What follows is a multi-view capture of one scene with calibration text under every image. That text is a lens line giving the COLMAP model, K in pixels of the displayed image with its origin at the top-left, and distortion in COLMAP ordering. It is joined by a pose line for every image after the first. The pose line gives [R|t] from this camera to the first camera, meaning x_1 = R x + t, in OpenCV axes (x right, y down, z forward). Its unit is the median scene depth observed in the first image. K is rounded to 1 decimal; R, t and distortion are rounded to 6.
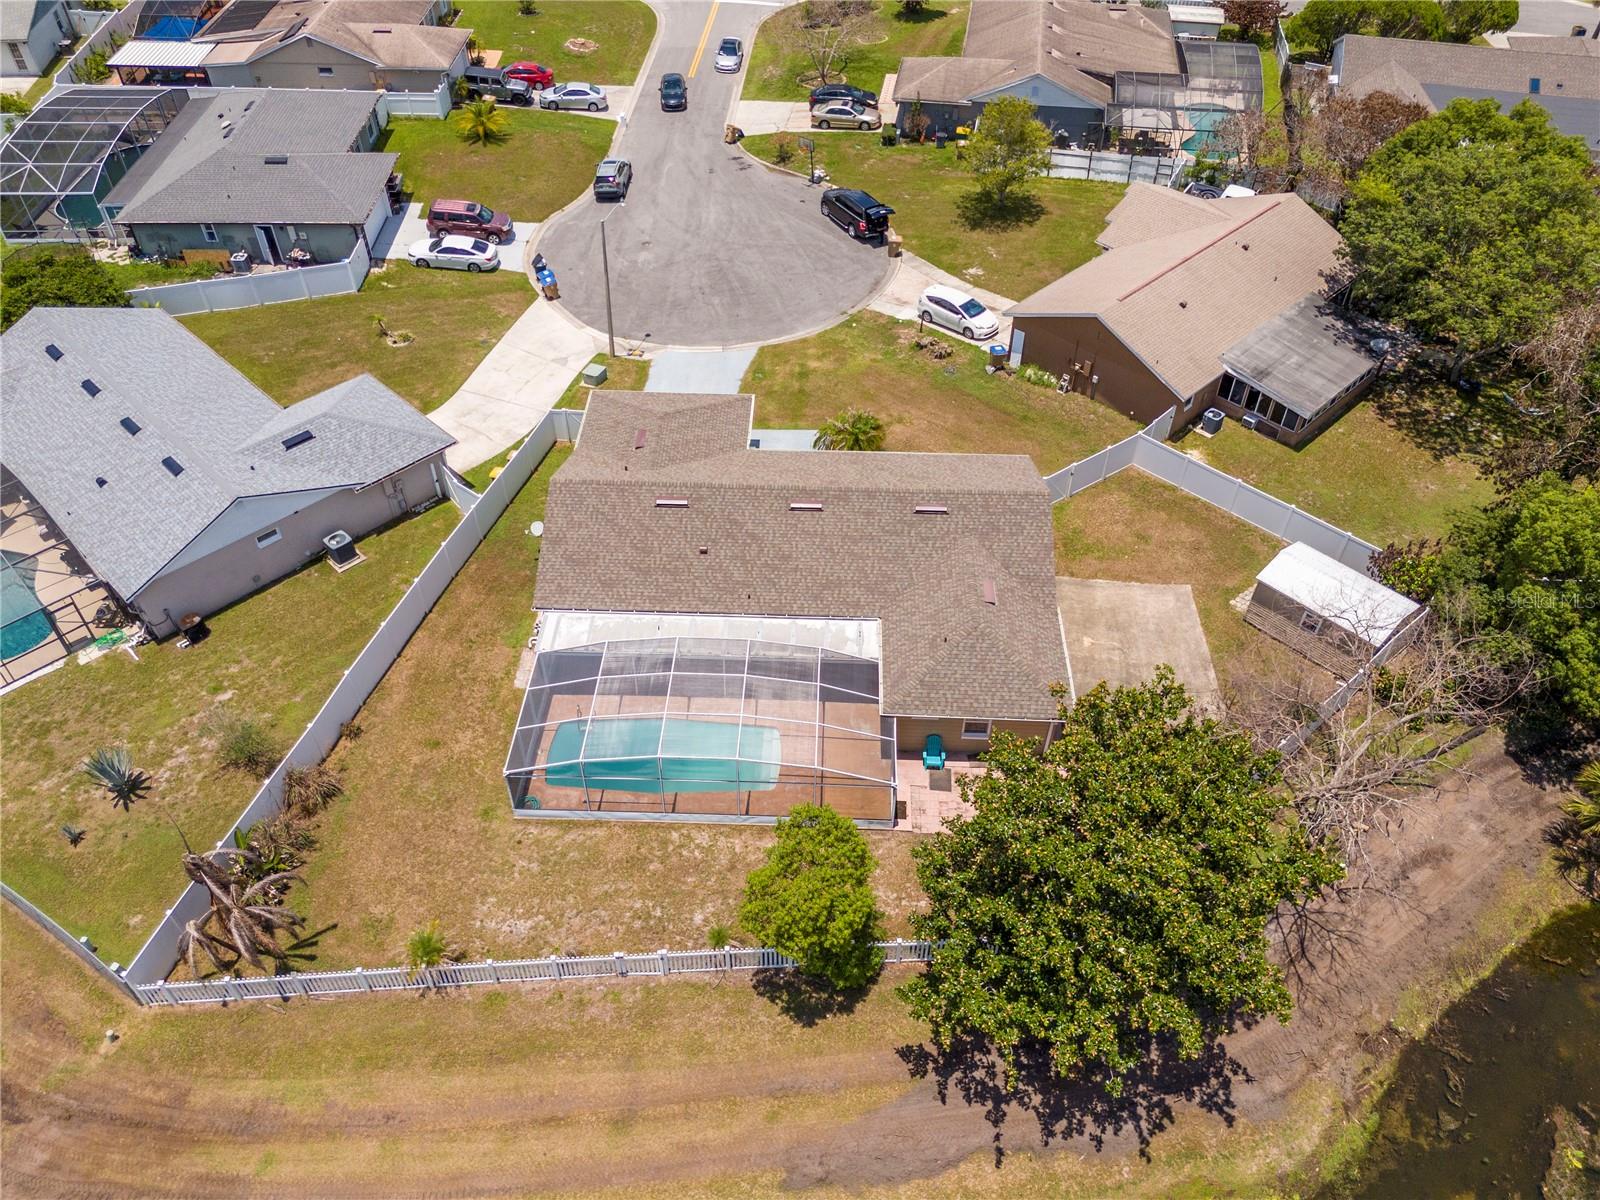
lens RADIAL K [[1181.2, 0, 801.2], [0, 1181.2, 602.5], [0, 0, 1]] dist [0.062222, -0.053352]
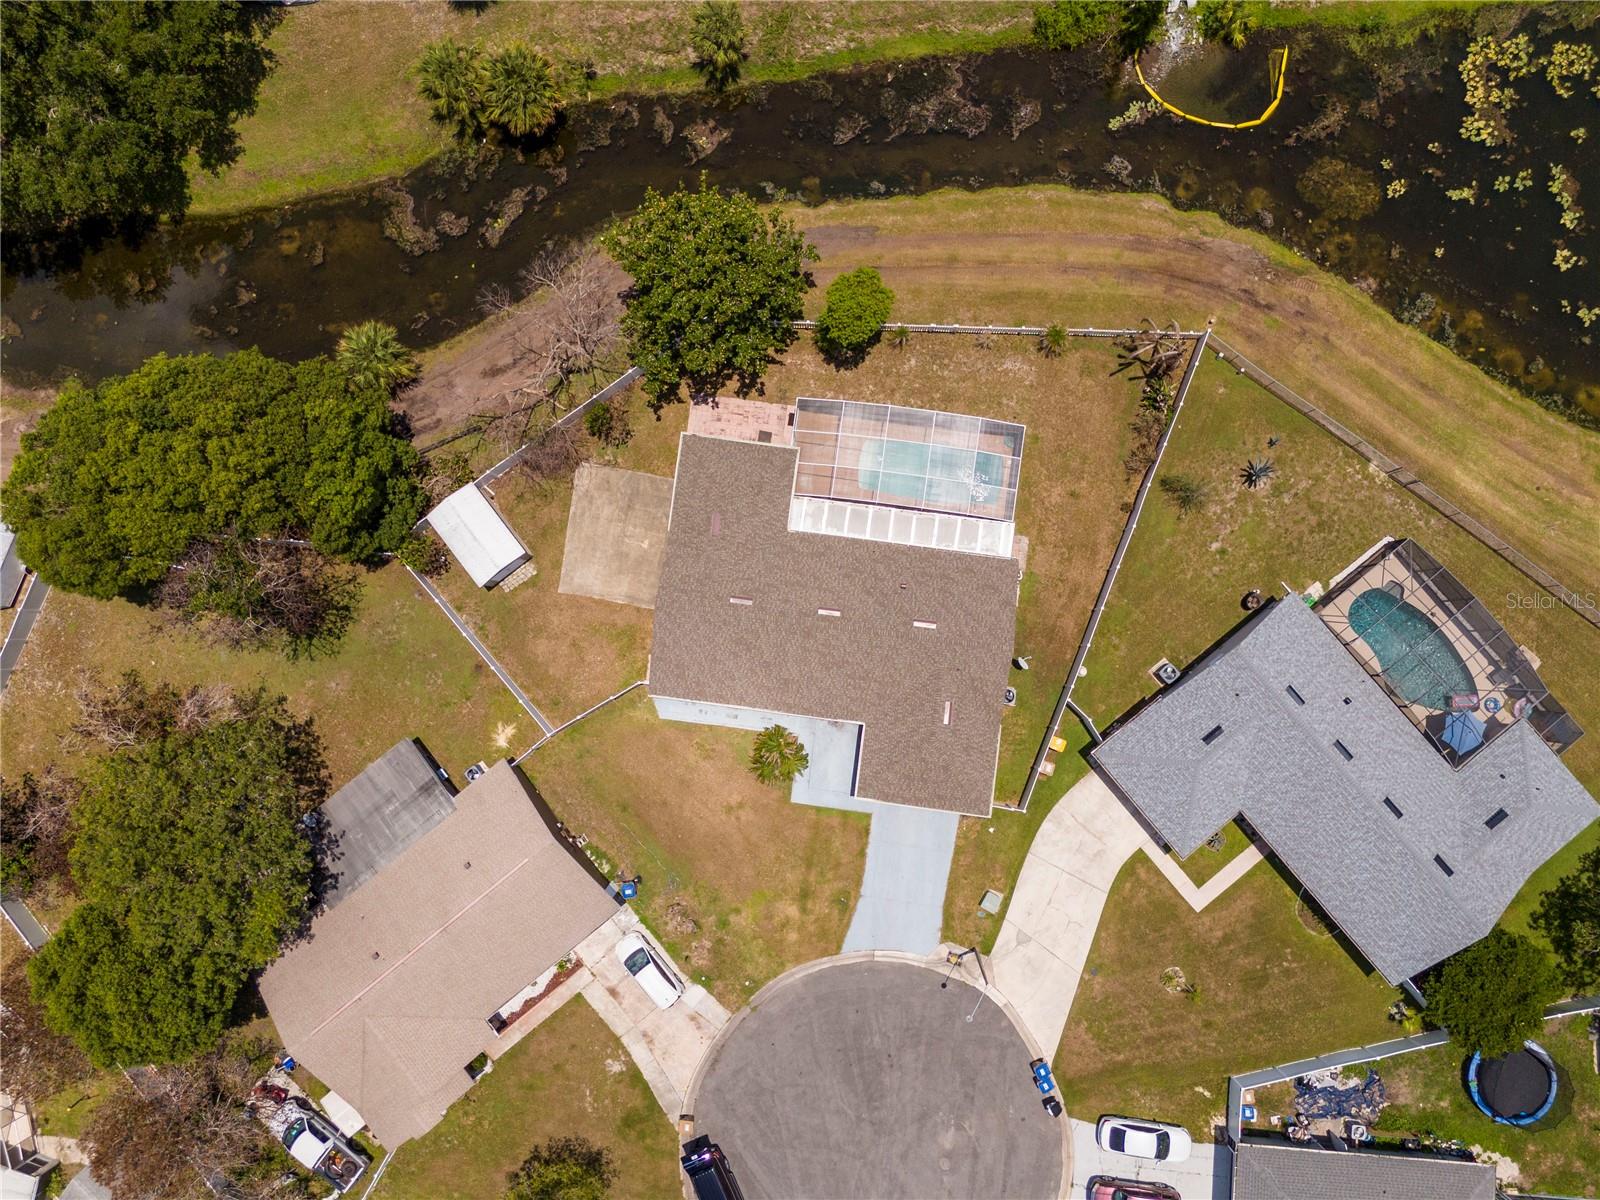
lens RADIAL K [[1181.2, 0, 799.8], [0, 1181.2, 592.0], [0, 0, 1]] dist [0.062222, -0.053352]
pose [[-0.995365, -0.093921, 0.020695, 0.012579], [0.077421, -0.654842, 0.751790, -1.064689], [-0.057057, 0.749907, 0.659078, 0.059488]]
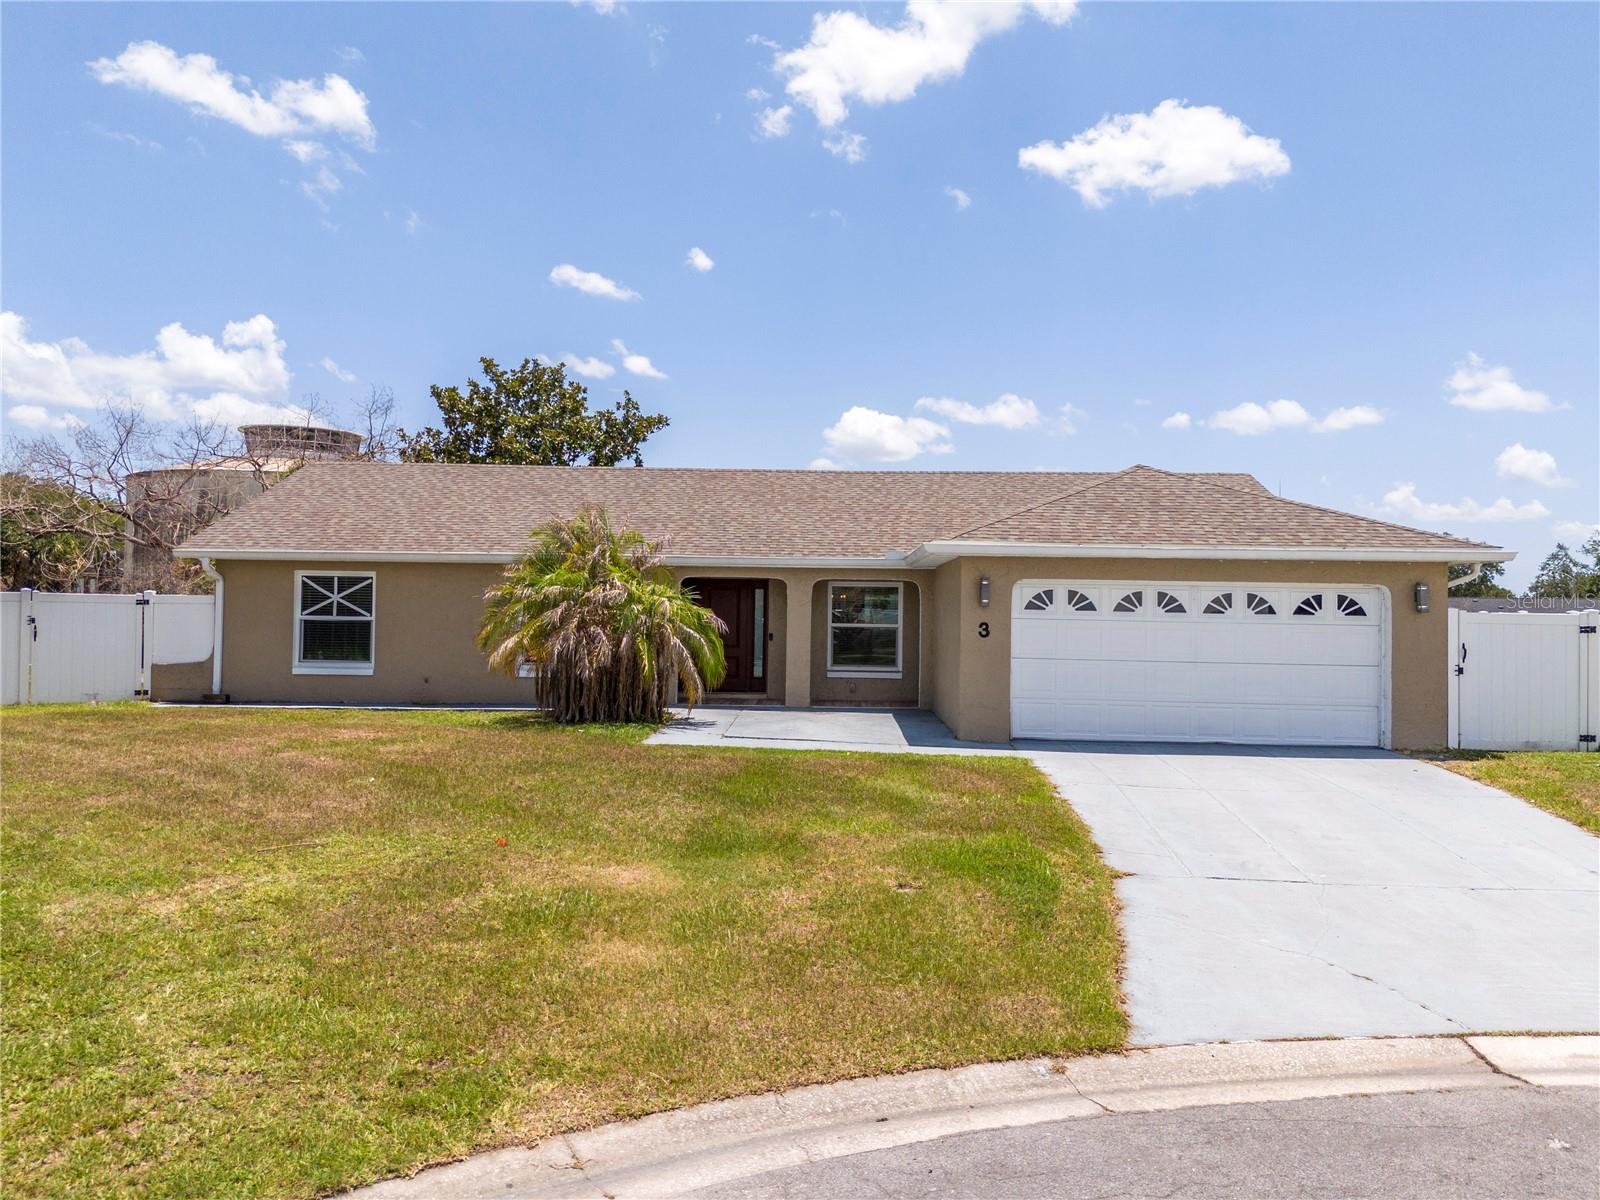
lens RADIAL K [[1181.2, 0, 798.7], [0, 1181.2, 596.3], [0, 0, 1]] dist [0.062222, -0.053352]
pose [[-0.999734, -0.020654, -0.010246, -0.007667], [-0.022073, 0.729056, 0.684098, -0.405534], [-0.006659, 0.684142, -0.729318, 1.368215]]
